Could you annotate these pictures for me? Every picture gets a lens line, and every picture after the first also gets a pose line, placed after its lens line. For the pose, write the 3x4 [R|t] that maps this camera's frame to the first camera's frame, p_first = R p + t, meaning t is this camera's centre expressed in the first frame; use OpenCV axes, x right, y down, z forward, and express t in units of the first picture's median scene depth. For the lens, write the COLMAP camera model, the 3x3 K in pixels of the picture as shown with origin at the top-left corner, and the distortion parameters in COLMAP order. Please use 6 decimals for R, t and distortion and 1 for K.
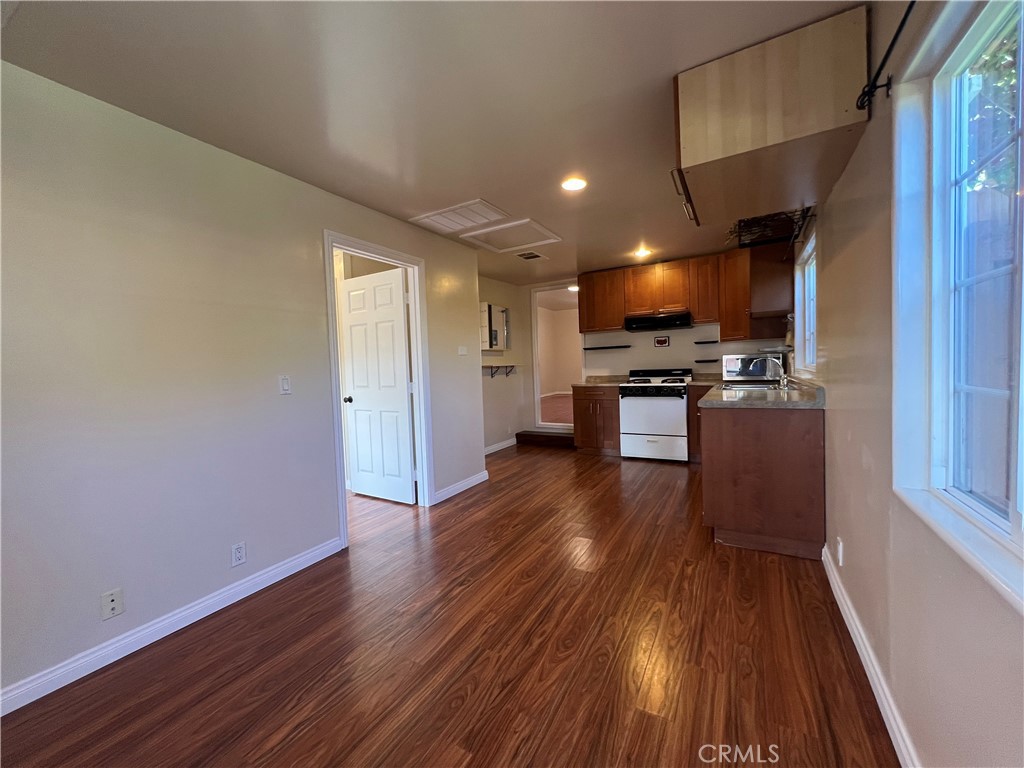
lens RADIAL K [[408.5, 0, 509.8], [0, 408.5, 382.8], [0, 0, 1]] dist [-0.001968, -0.000316]
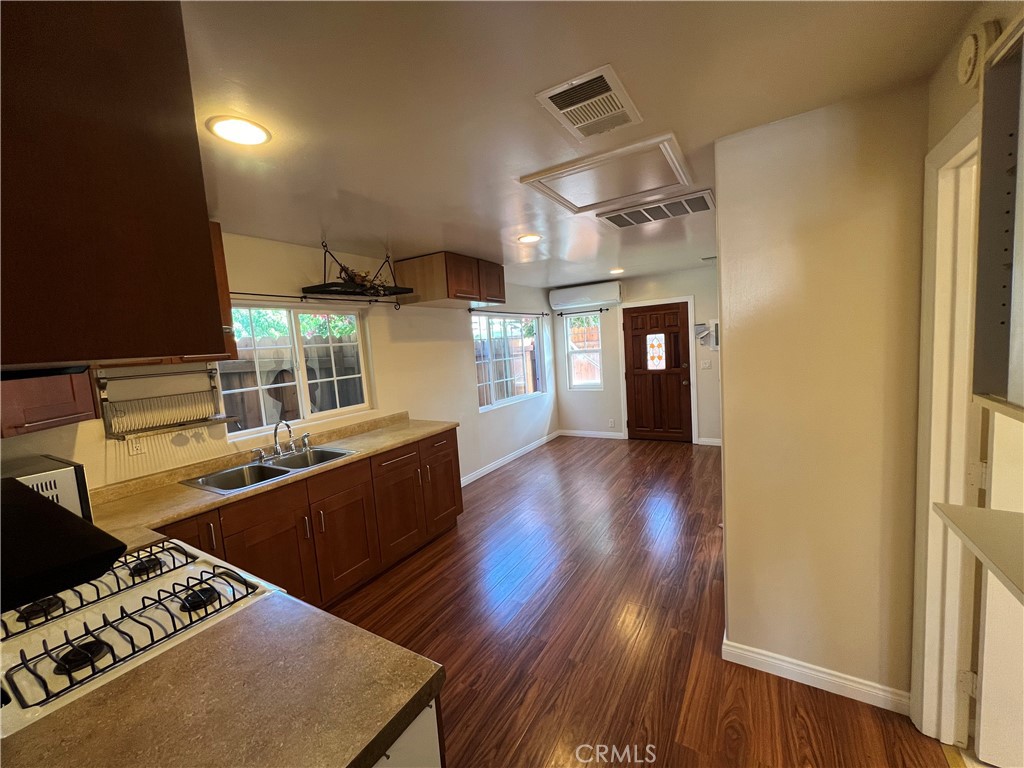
lens RADIAL K [[408.5, 0, 509.8], [0, 408.5, 382.8], [0, 0, 1]] dist [-0.001968, -0.000316]
pose [[-0.993910, 0.101387, 0.043170, 0.116719], [0.106462, 0.984593, 0.138715, -0.138322], [-0.028441, 0.142466, -0.989391, 1.242780]]
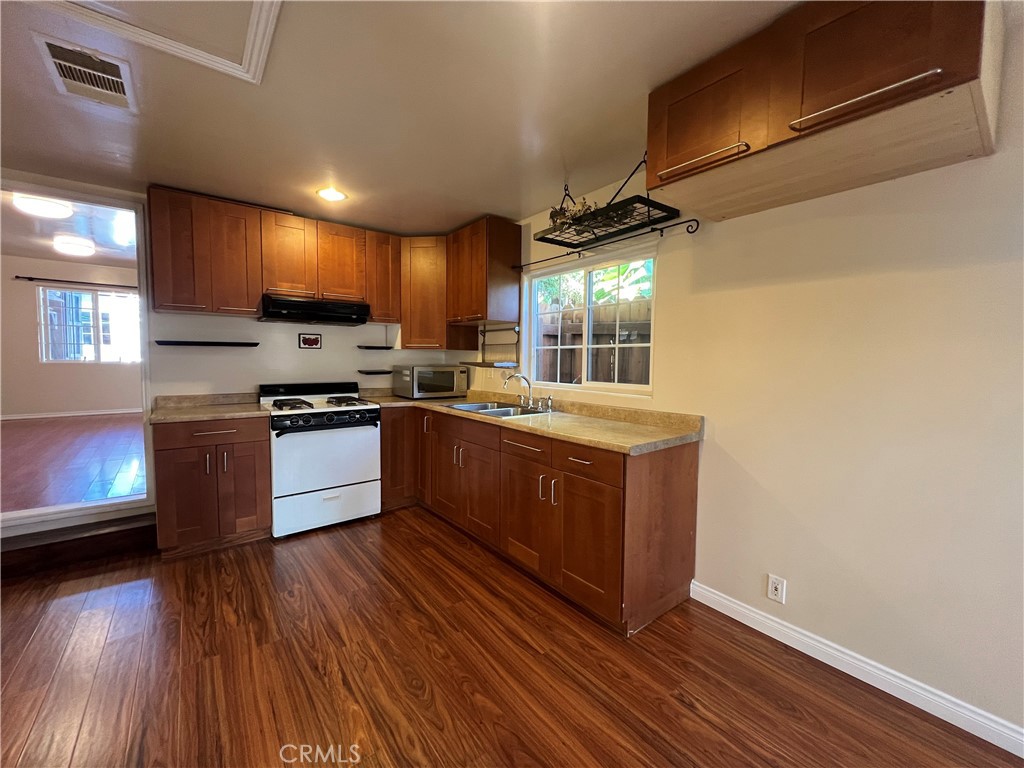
lens RADIAL K [[408.5, 0, 509.8], [0, 408.5, 382.8], [0, 0, 1]] dist [-0.001968, -0.000316]
pose [[0.380734, -0.015405, 0.924556, -0.128751], [0.015116, 0.999831, 0.010434, -0.038389], [-0.924561, 0.010003, 0.380903, 0.489245]]
